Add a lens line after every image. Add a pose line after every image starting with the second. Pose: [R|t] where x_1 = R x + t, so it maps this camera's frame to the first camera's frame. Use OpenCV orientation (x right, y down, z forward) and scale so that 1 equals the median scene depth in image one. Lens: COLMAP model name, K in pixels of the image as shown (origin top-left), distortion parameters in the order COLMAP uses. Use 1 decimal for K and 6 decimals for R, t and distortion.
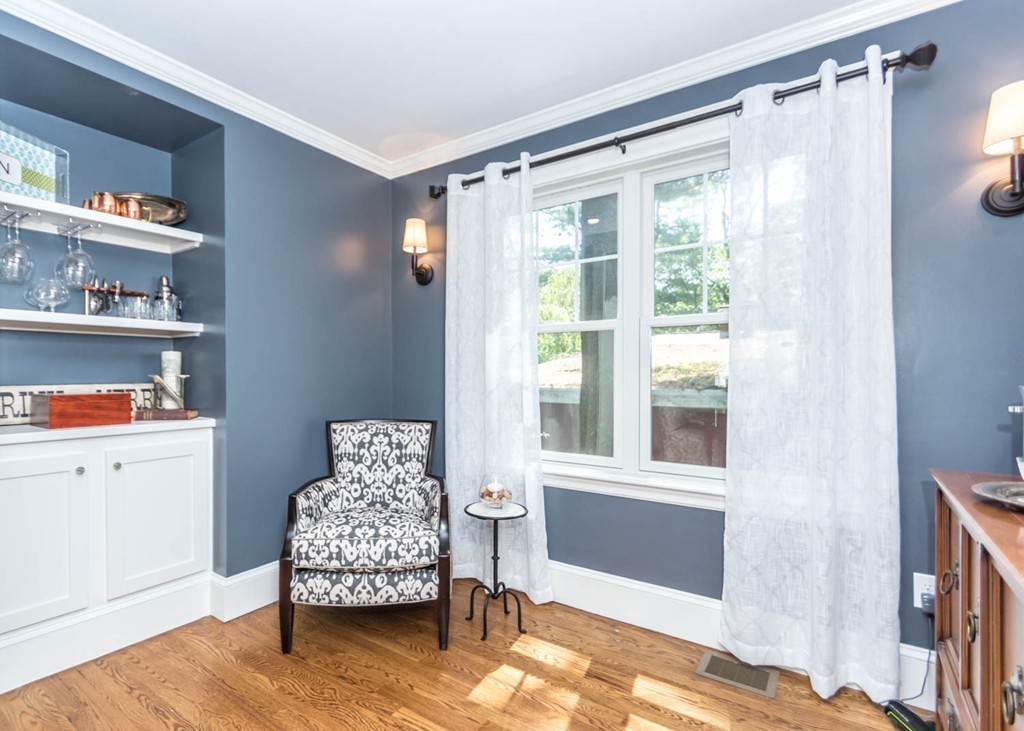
lens RADIAL K [[511.7, 0, 487.7], [0, 511.7, 362.7], [0, 0, 1]] dist [-0.001615, -0.000038]
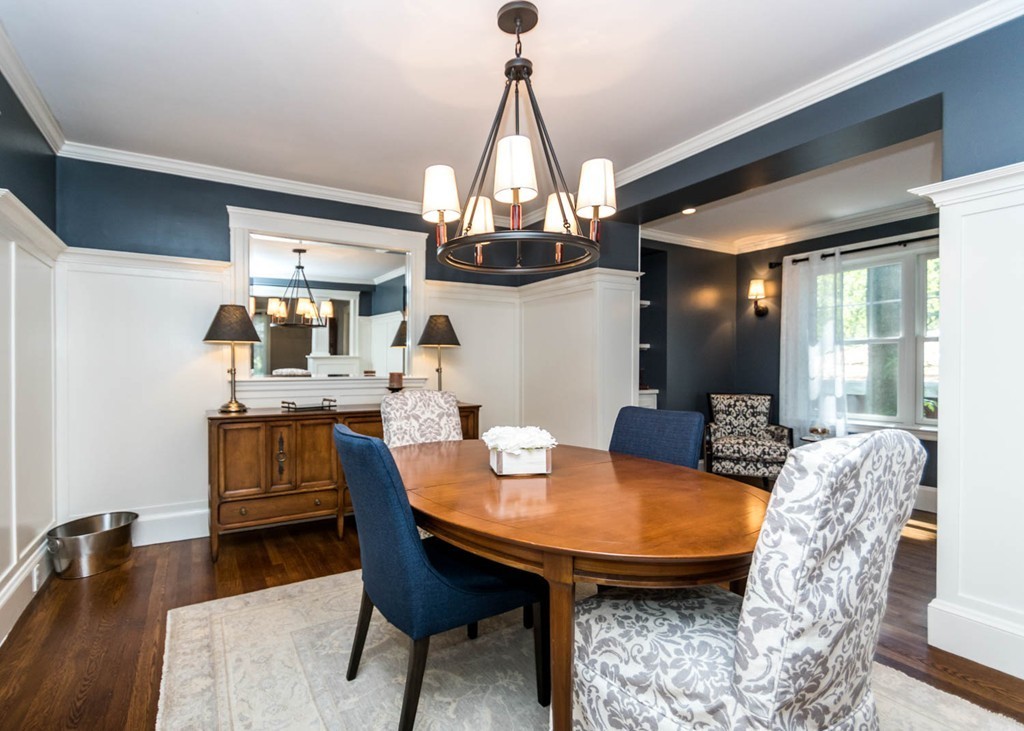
lens RADIAL K [[512.2, 0, 483.3], [0, 512.2, 367.6], [0, 0, 1]] dist [0.002171, 0.000102]
pose [[0.903194, 0.003147, -0.429222, -0.260746], [0.006485, 0.999759, 0.020977, -0.025781], [0.429184, -0.021730, 0.902955, -1.106289]]
